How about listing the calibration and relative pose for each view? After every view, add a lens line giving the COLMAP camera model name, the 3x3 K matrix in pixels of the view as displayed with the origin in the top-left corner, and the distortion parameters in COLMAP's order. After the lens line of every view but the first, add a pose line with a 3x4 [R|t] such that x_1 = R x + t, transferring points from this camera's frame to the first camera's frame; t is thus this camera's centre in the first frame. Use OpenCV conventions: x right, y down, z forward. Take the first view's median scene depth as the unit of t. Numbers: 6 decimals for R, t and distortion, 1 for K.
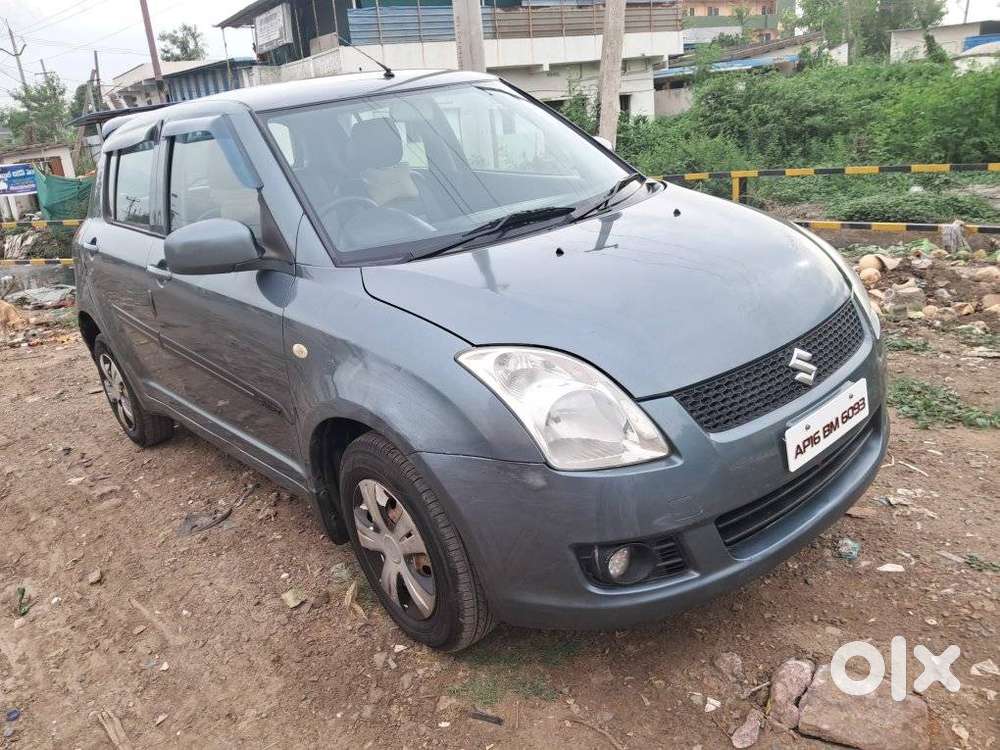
lens RADIAL K [[760.3, 0, 500.0], [0, 760.3, 375.0], [0, 0, 1]] dist [0.010302, 0.000037]
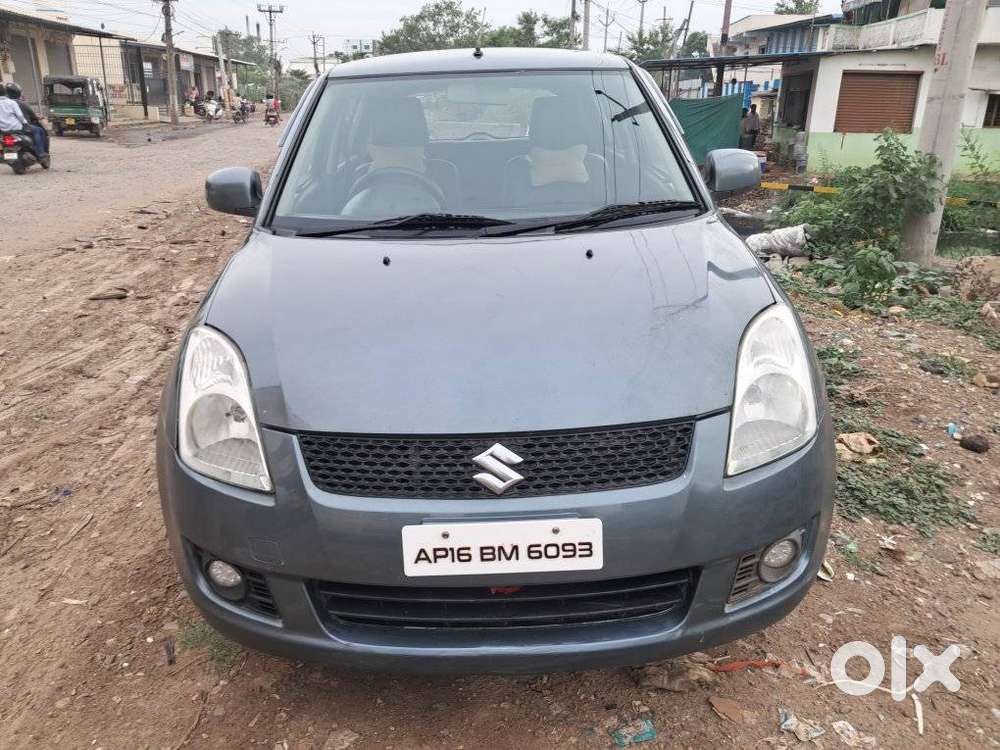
lens RADIAL K [[760.3, 0, 500.0], [0, 760.3, 375.0], [0, 0, 1]] dist [0.010302, 0.000037]
pose [[0.770554, 0.319034, -0.551783, 0.800678], [-0.291509, 0.946263, 0.140031, -0.214935], [0.566806, 0.052948, 0.822148, 0.332377]]
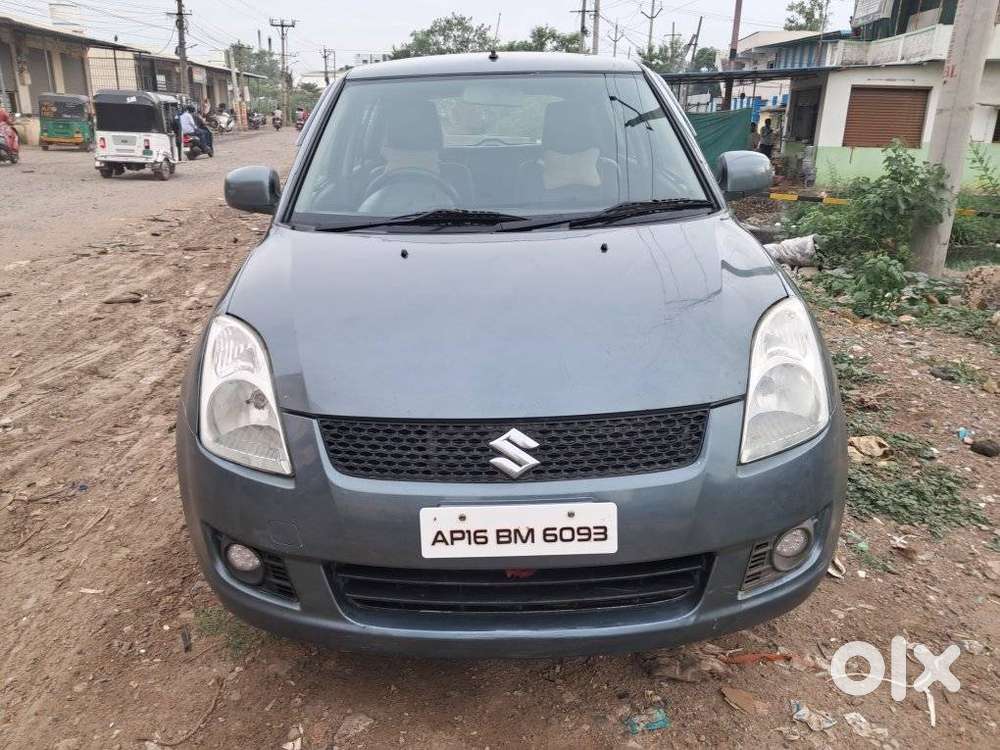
lens RADIAL K [[760.3, 0, 500.0], [0, 760.3, 375.0], [0, 0, 1]] dist [0.010302, 0.000037]
pose [[0.763018, 0.315723, -0.564024, 0.809047], [-0.297368, 0.946227, 0.127385, -0.187179], [0.573913, 0.070526, 0.815874, 0.316596]]
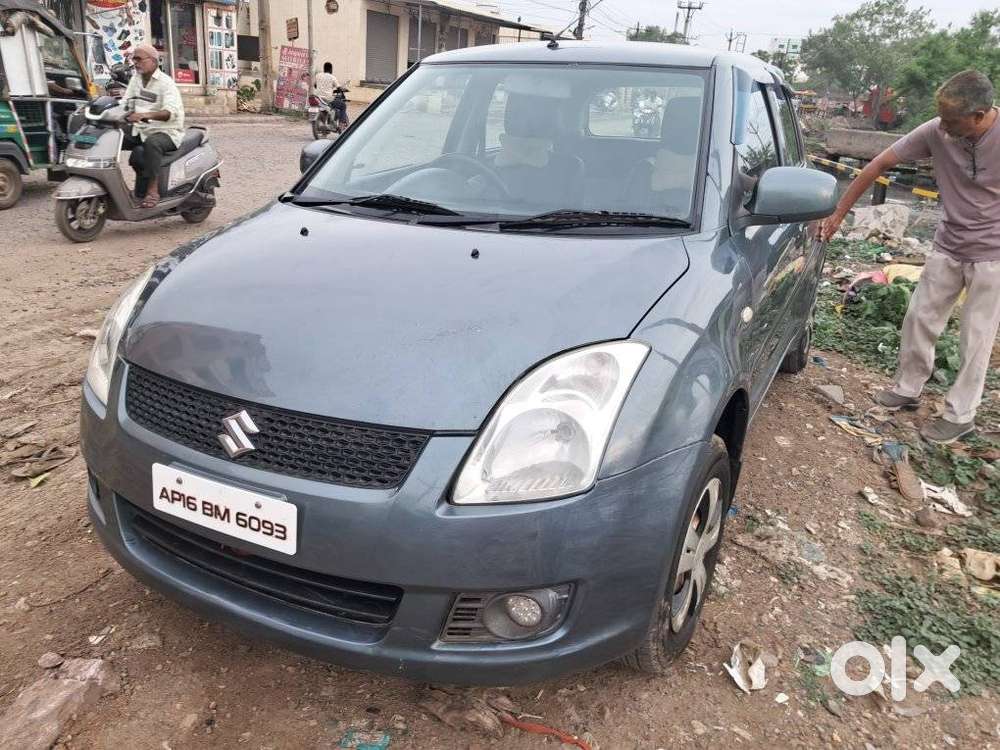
lens RADIAL K [[766.9, 0, 523.1], [0, 766.9, 380.4], [0, 0, 1]] dist [-0.002577, -0.007129]
pose [[0.402512, 0.451899, -0.796098, 1.153402], [-0.400016, 0.869061, 0.291065, -0.427123], [0.823390, 0.201295, 0.530574, 0.789063]]
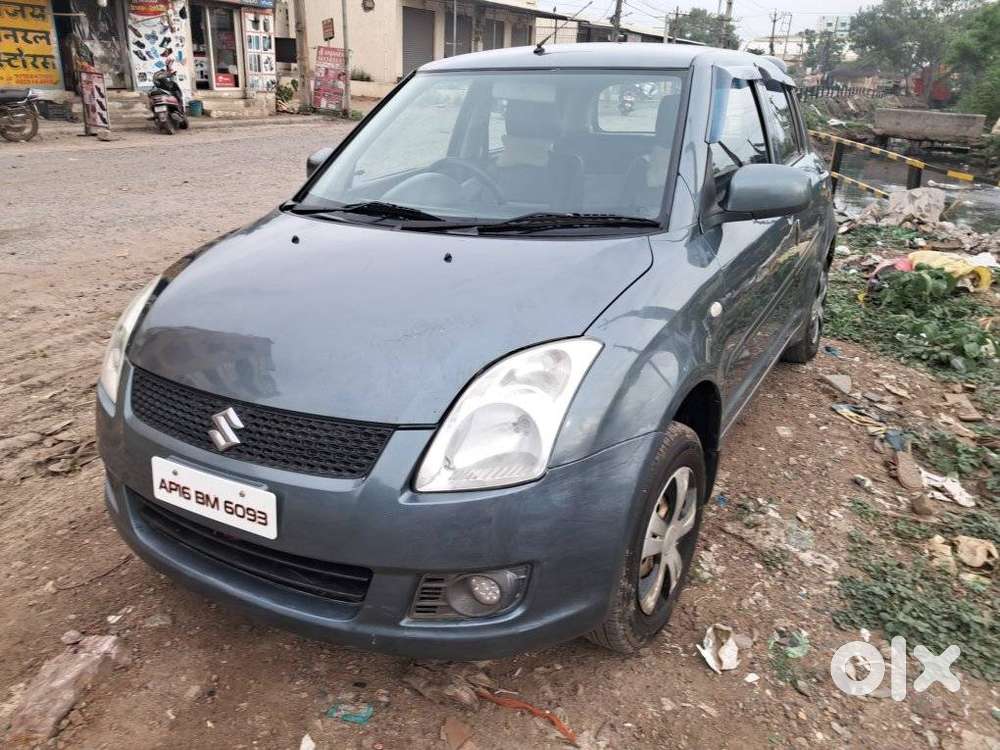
lens RADIAL K [[771.7, 0, 521.5], [0, 771.7, 379.8], [0, 0, 1]] dist [-0.006030, -0.003460]
pose [[0.361092, 0.453248, -0.814972, 1.239405], [-0.369516, 0.871942, 0.321209, -0.485939], [0.856195, 0.185159, 0.482334, 0.835449]]
